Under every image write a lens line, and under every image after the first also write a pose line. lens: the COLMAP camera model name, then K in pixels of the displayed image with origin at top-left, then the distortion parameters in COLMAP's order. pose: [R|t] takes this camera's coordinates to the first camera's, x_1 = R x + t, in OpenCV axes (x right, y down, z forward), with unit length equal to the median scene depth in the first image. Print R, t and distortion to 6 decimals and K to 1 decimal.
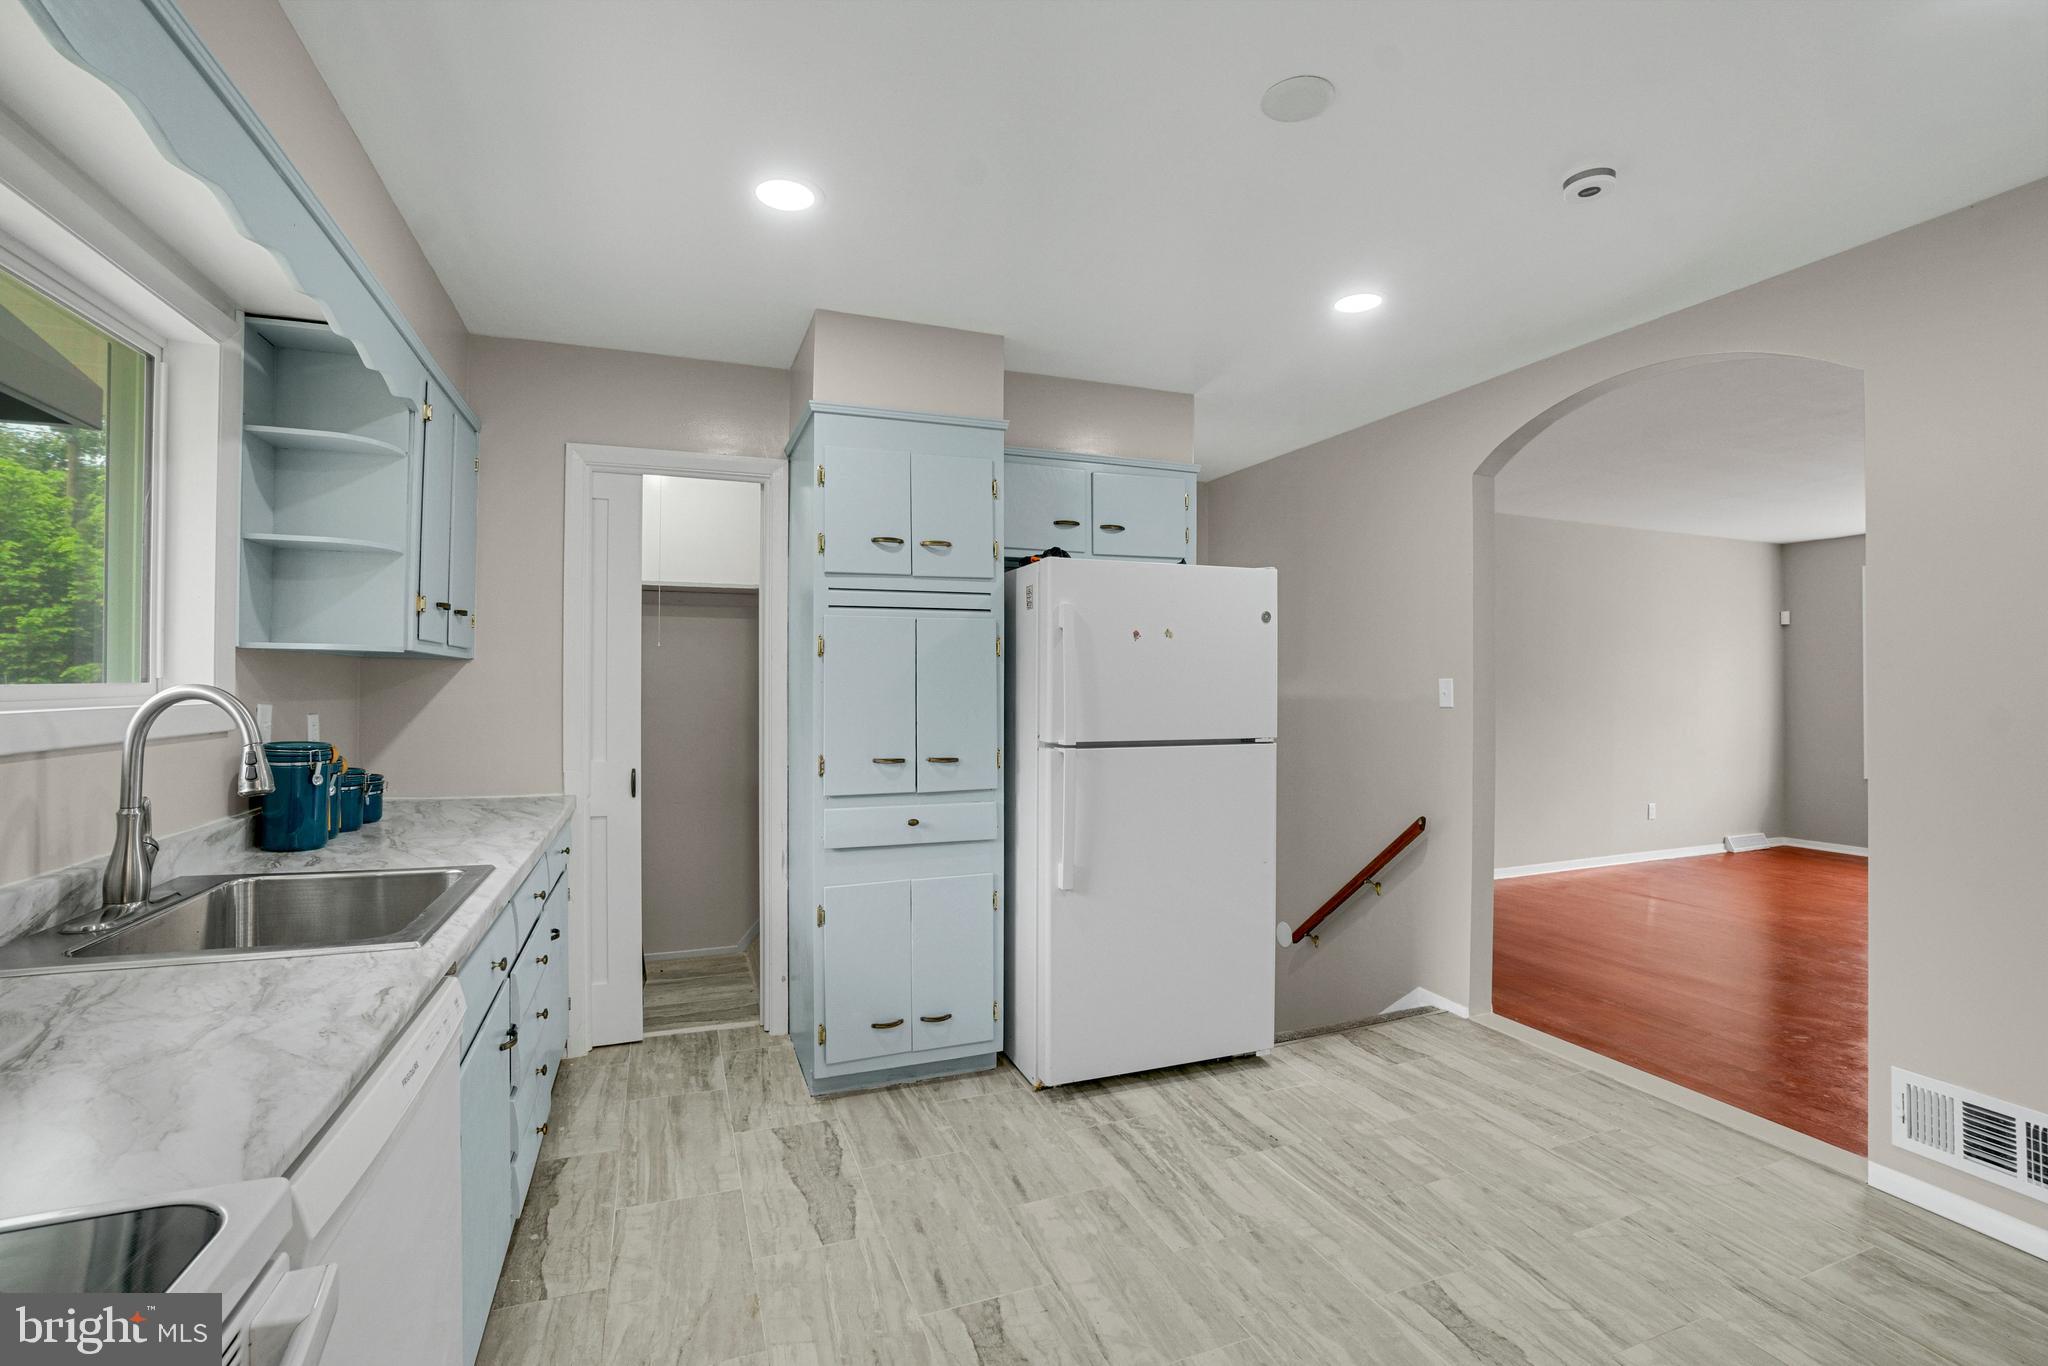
lens RADIAL K [[918.4, 0, 1006.4], [0, 918.4, 676.2], [0, 0, 1]] dist [-0.048718, 0.014724]
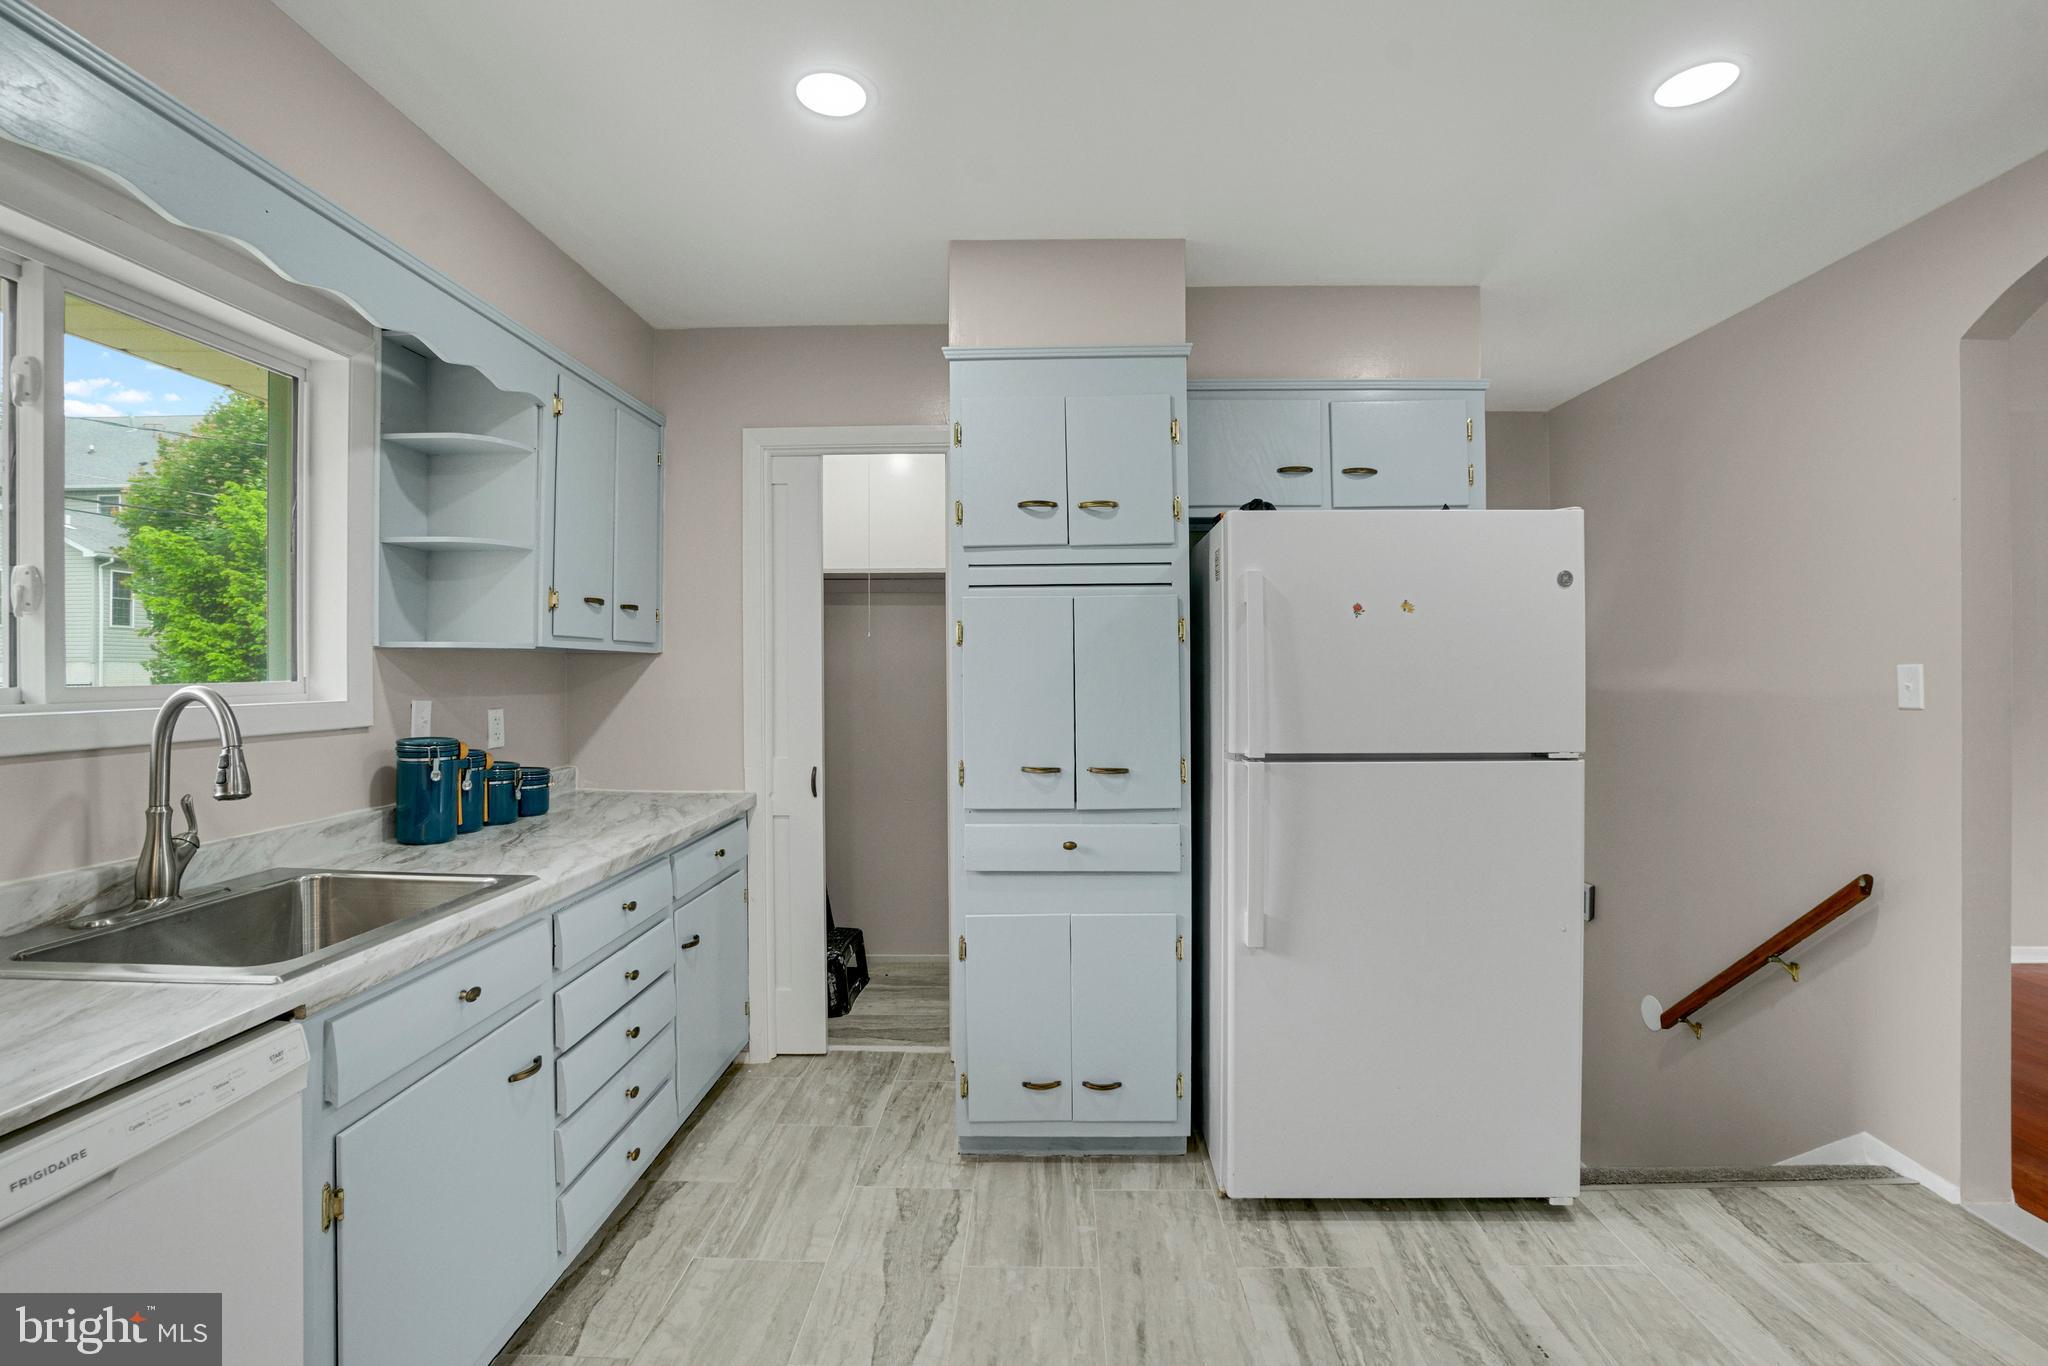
lens RADIAL K [[918.4, 0, 1037.5], [0, 918.4, 667.5], [0, 0, 1]] dist [-0.048718, 0.014724]
pose [[0.926787, -0.007175, -0.375518, 0.179230], [0.009109, 0.999953, 0.003375, -0.003282], [0.375477, -0.006549, 0.926809, 0.223887]]
